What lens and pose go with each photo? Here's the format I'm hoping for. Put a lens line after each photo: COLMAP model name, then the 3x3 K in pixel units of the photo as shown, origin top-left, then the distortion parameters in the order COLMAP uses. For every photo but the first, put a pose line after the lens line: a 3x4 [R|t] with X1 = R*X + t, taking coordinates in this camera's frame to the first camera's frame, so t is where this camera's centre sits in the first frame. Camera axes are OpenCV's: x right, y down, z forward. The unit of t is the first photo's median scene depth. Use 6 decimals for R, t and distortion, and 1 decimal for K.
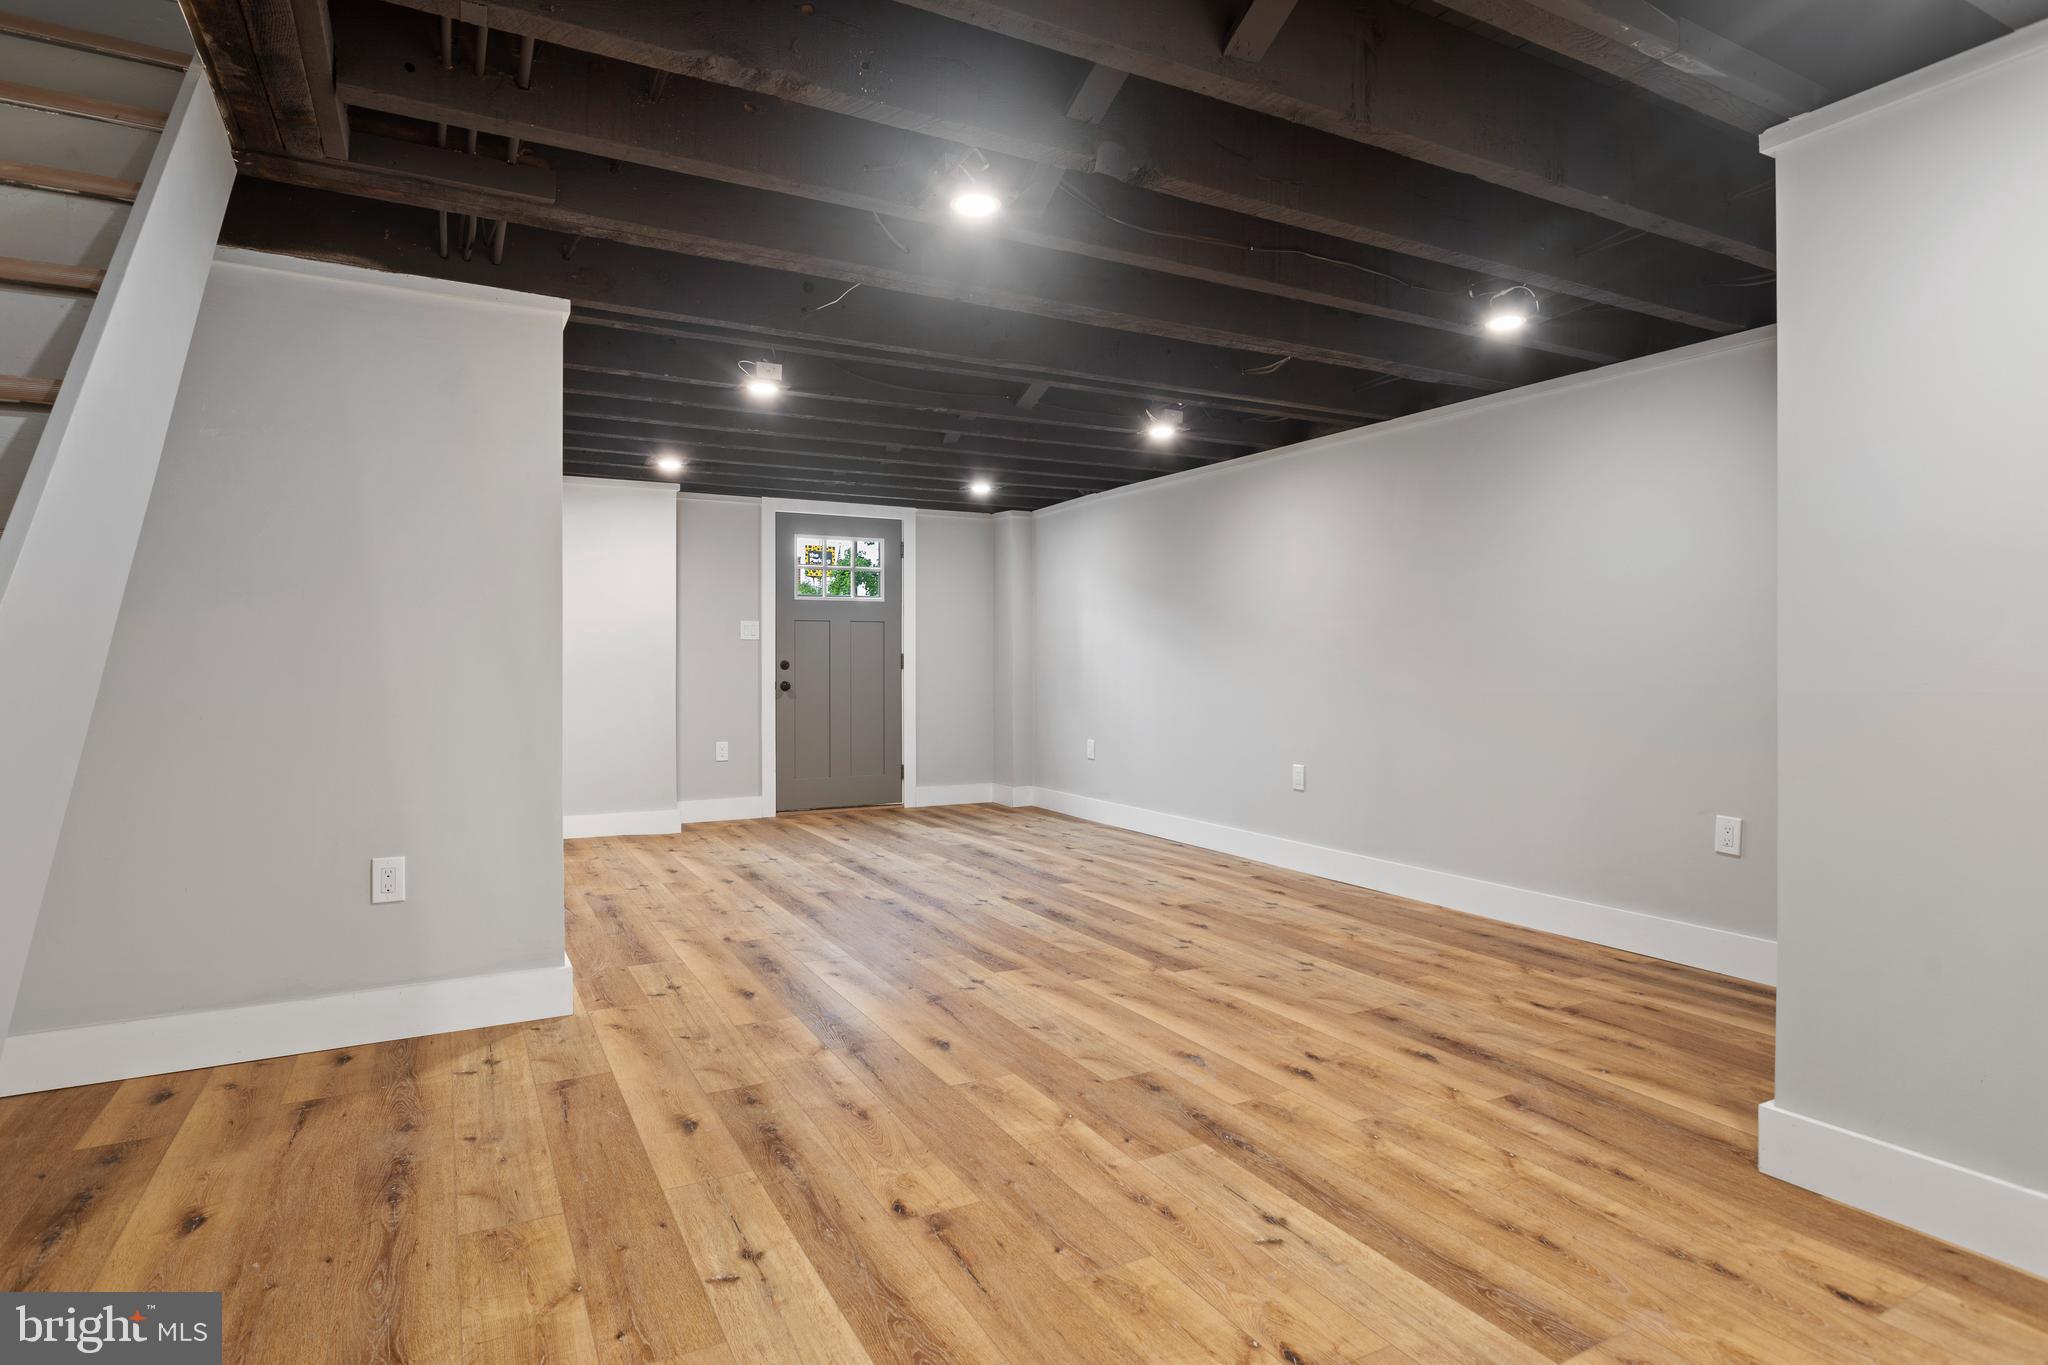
lens RADIAL K [[1130.1, 0, 1023.3], [0, 1130.1, 672.2], [0, 0, 1]] dist [0.031567, 0.000952]
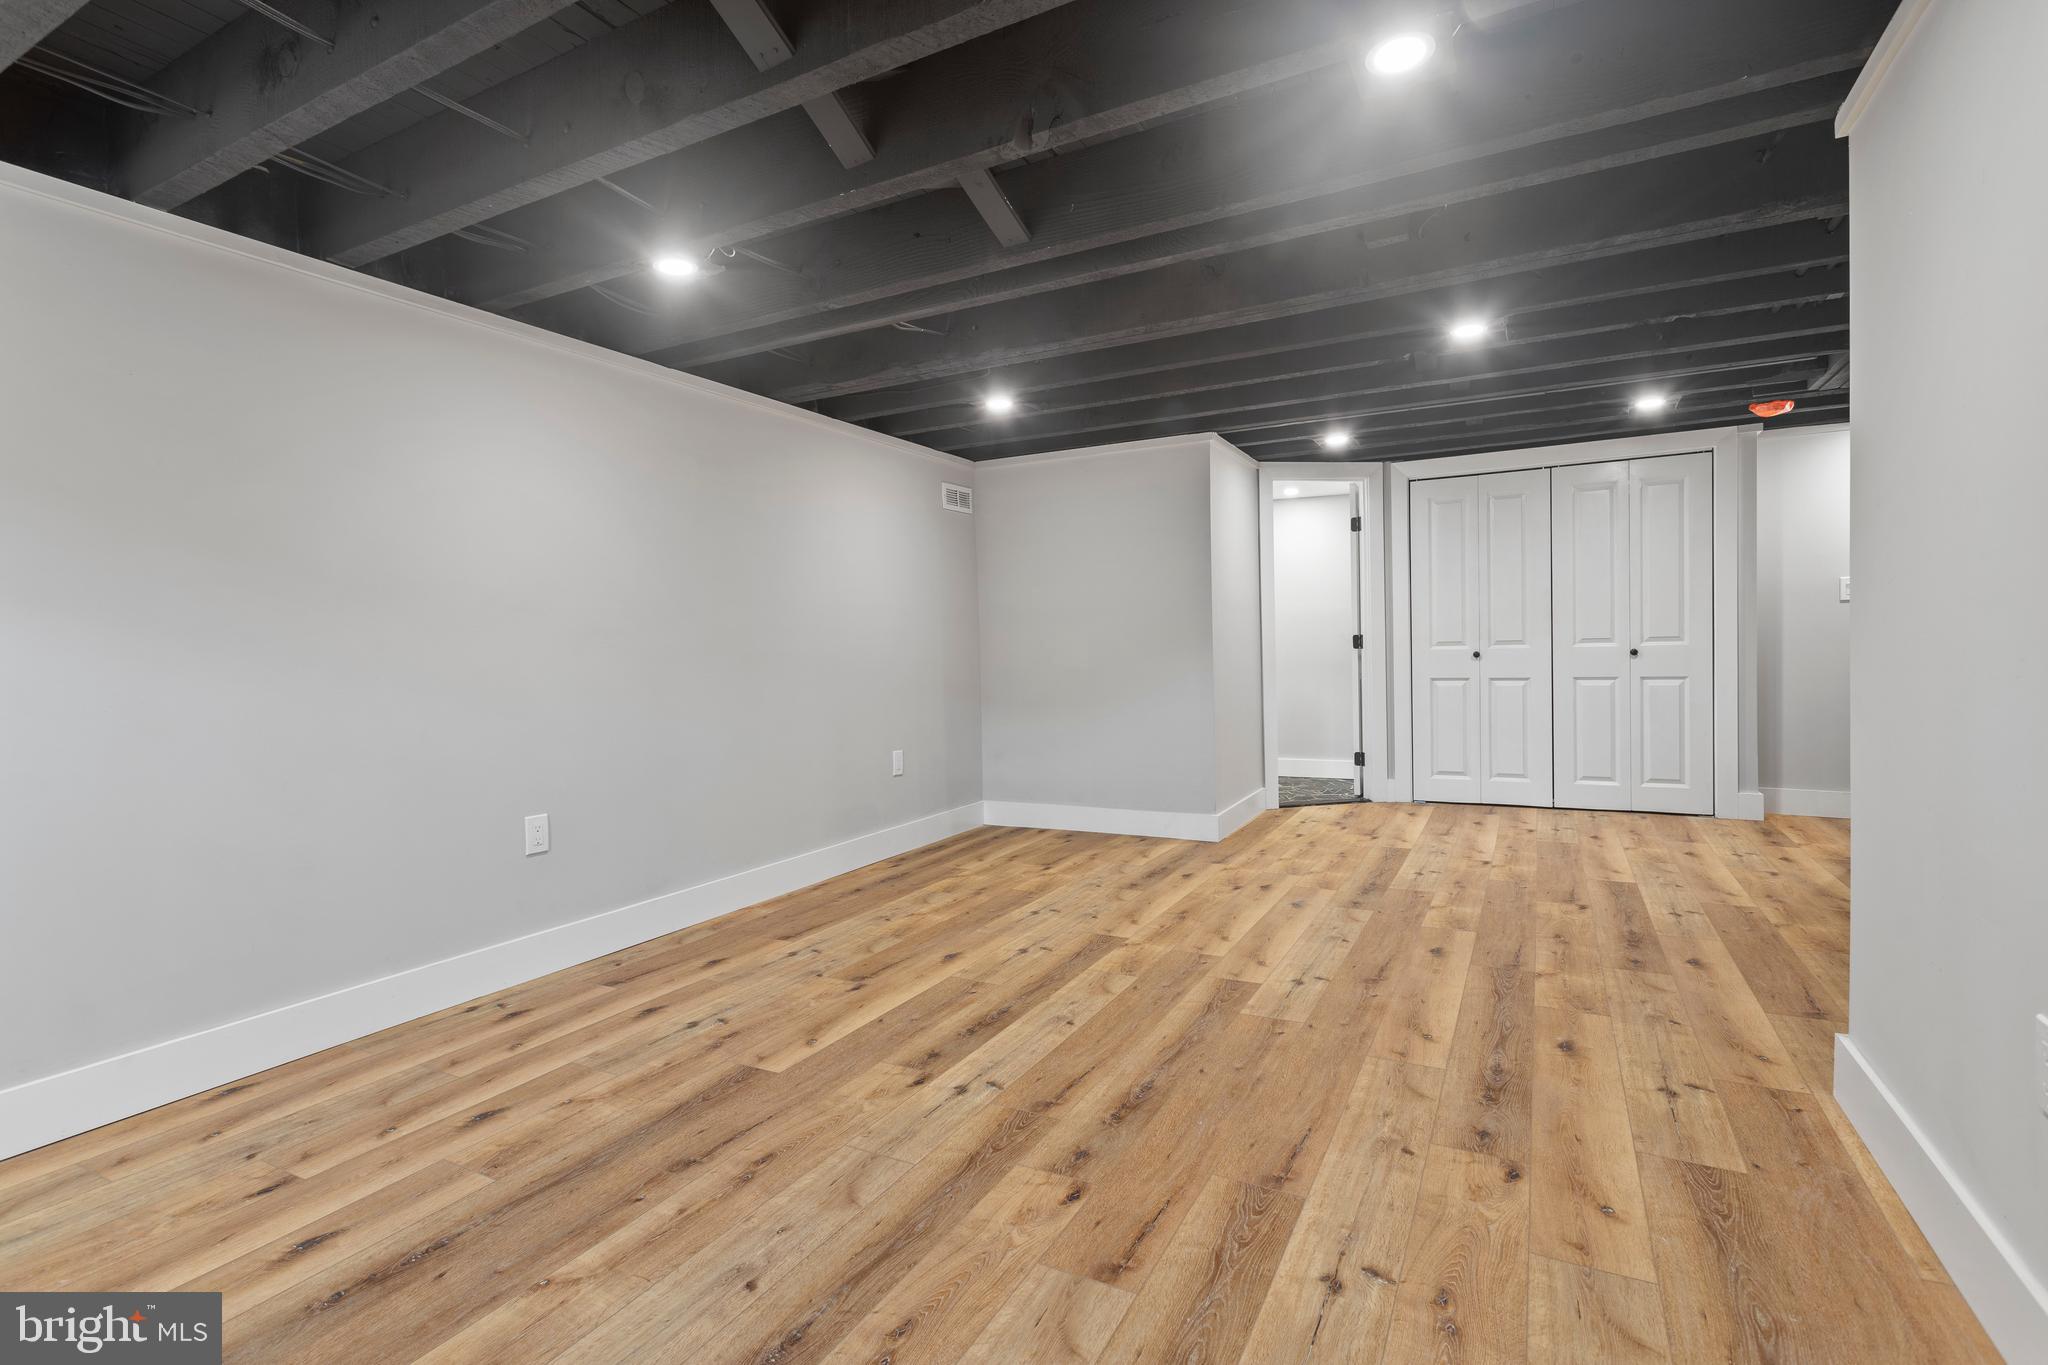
lens RADIAL K [[985.4, 0, 1032.7], [0, 985.4, 679.1], [0, 0, 1]] dist [-0.001473, 0.002186]
pose [[-0.570219, -0.002344, 0.821489, -0.646269], [0.039604, 0.998755, 0.030340, -0.000948], [-0.820537, 0.049834, -0.569416, 1.840374]]
